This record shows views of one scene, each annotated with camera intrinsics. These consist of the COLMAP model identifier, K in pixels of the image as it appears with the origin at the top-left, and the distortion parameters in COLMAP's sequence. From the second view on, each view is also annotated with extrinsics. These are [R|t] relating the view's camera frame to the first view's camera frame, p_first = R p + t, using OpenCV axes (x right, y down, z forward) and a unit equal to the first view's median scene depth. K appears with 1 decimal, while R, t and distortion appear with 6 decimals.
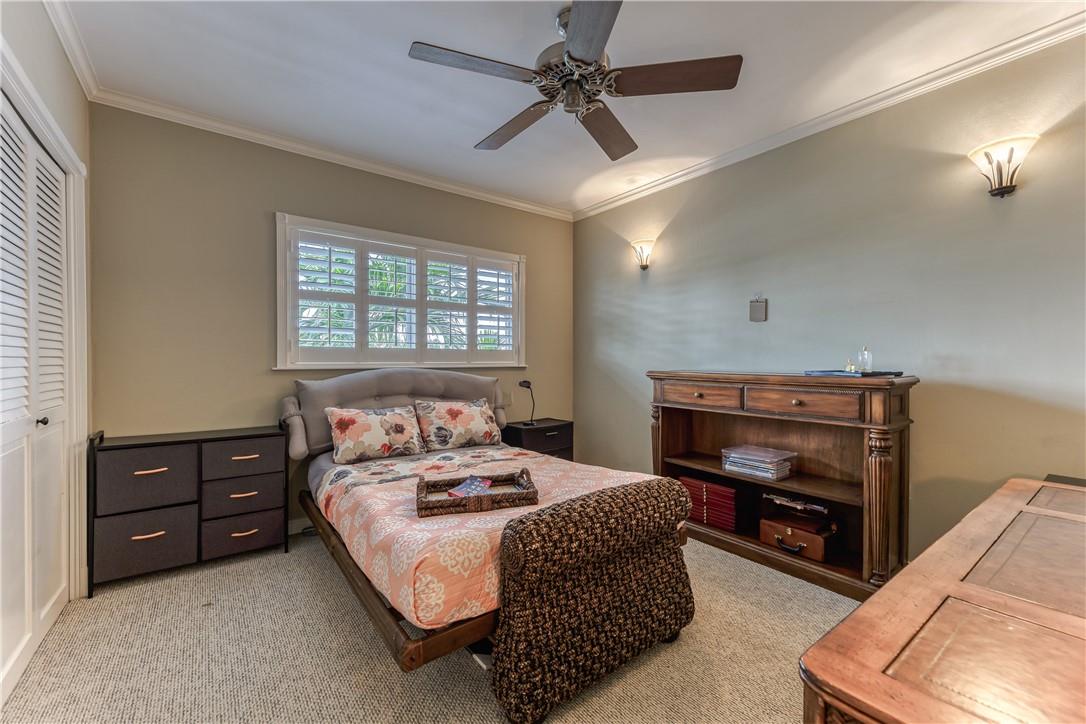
lens RADIAL K [[445.6, 0, 536.3], [0, 445.6, 351.4], [0, 0, 1]] dist [0.002422, 0.000083]
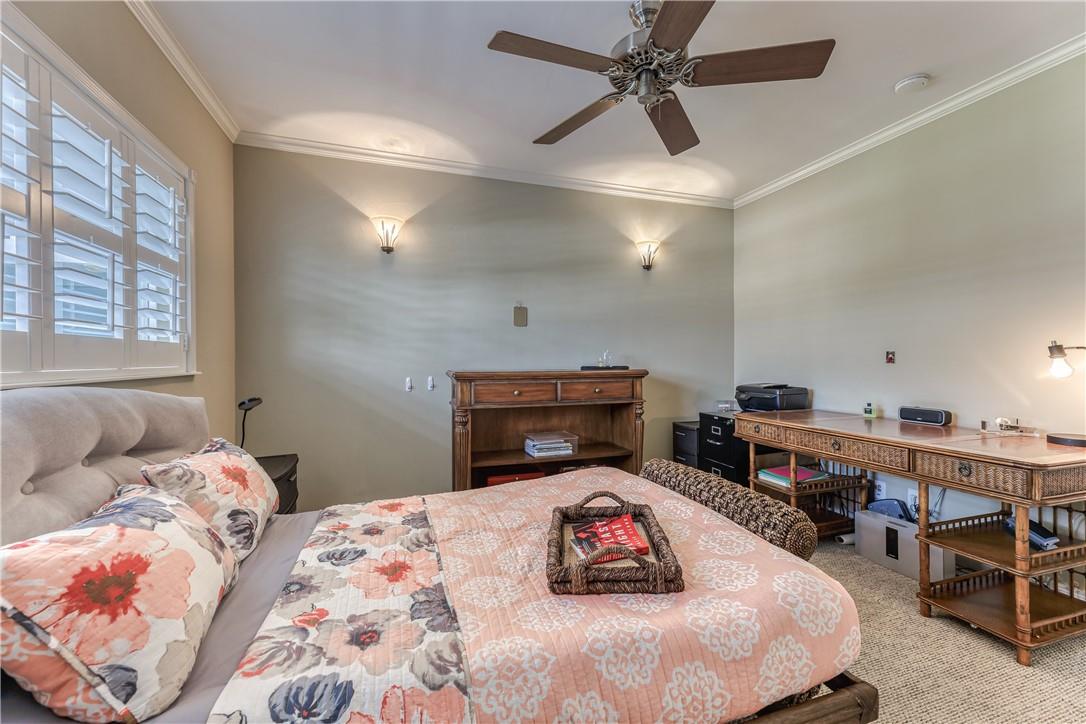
lens RADIAL K [[436.9, 0, 544.1], [0, 436.9, 359.7], [0, 0, 1]] dist [0.003695, 0.000216]
pose [[0.307520, -0.001791, 0.951540, -0.575866], [-0.007185, 0.999965, 0.004204, 0.014593], [-0.951515, -0.008129, 0.307496, 0.606447]]
